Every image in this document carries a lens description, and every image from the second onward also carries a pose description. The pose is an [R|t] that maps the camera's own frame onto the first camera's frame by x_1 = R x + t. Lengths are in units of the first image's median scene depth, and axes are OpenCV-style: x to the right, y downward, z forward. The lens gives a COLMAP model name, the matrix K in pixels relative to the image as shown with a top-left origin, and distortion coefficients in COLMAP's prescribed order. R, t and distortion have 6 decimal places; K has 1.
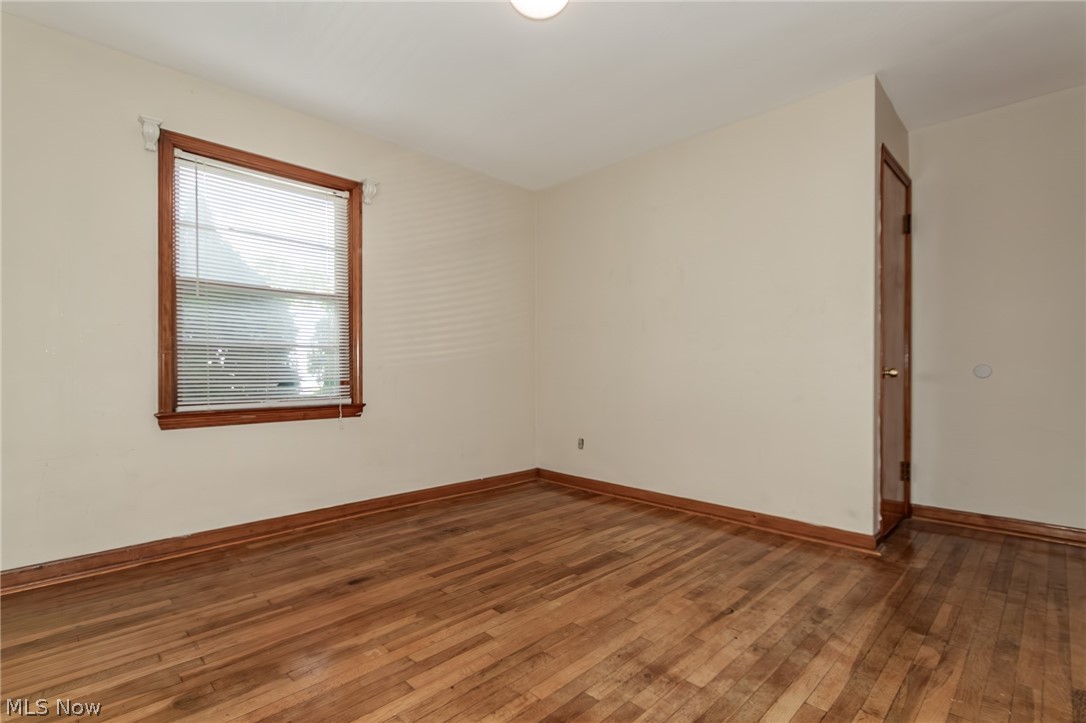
lens RADIAL K [[511.8, 0, 537.3], [0, 511.8, 365.0], [0, 0, 1]] dist [0.002107, -0.000149]
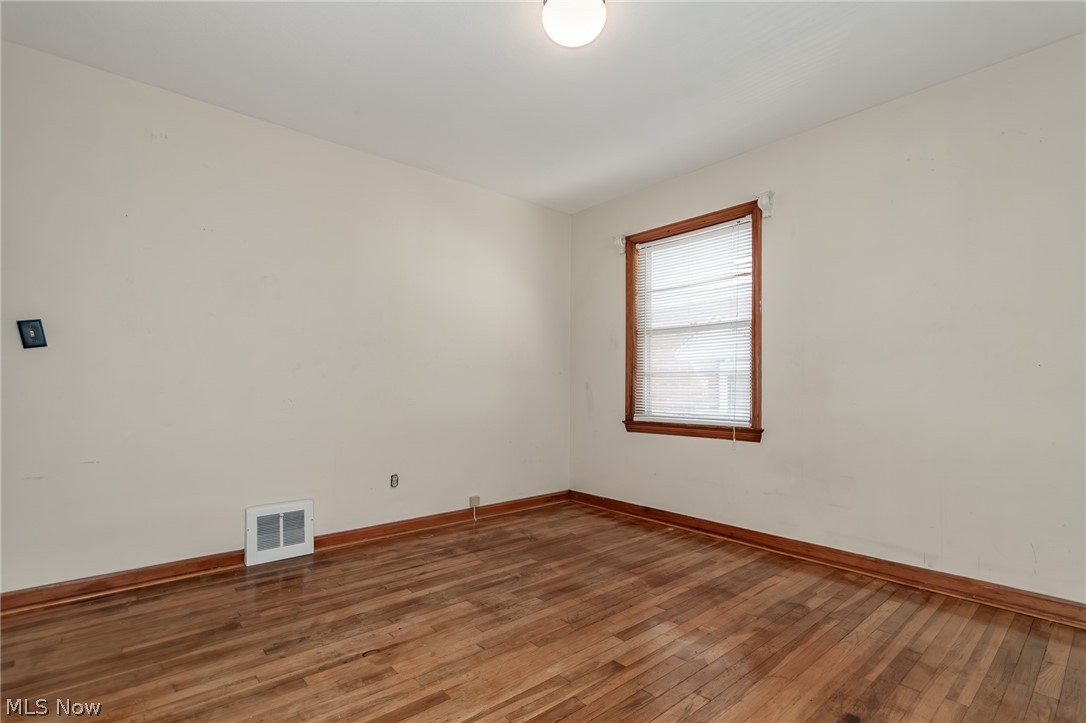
lens RADIAL K [[492.7, 0, 525.8], [0, 492.7, 382.5], [0, 0, 1]] dist [0.000186, -0.000257]
pose [[-0.995585, -0.002336, 0.093837, 0.005204], [-0.003917, 0.999853, -0.016666, -0.000095], [-0.093784, -0.016960, -0.995448, 1.765163]]
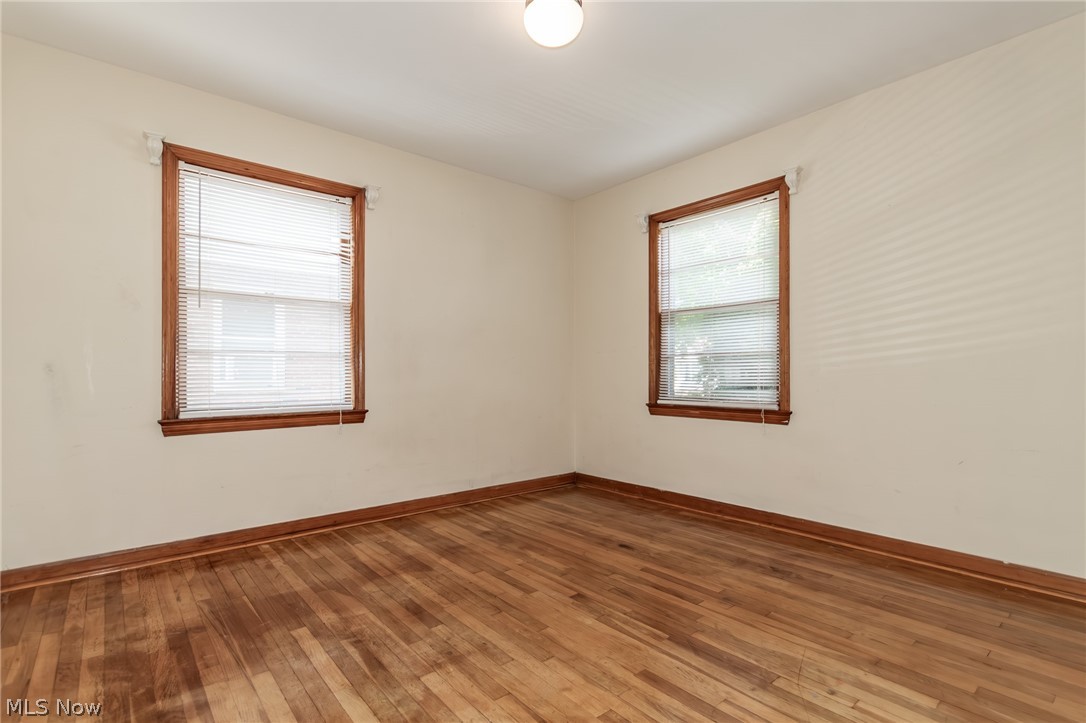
lens RADIAL K [[531.8, 0, 539.1], [0, 531.8, 368.4], [0, 0, 1]] dist [0.003916, -0.000284]
pose [[-0.099157, -0.007386, -0.995044, 0.999357], [0.009850, 0.999916, -0.008404, 0.002085], [0.995023, -0.010635, -0.099076, 0.974874]]
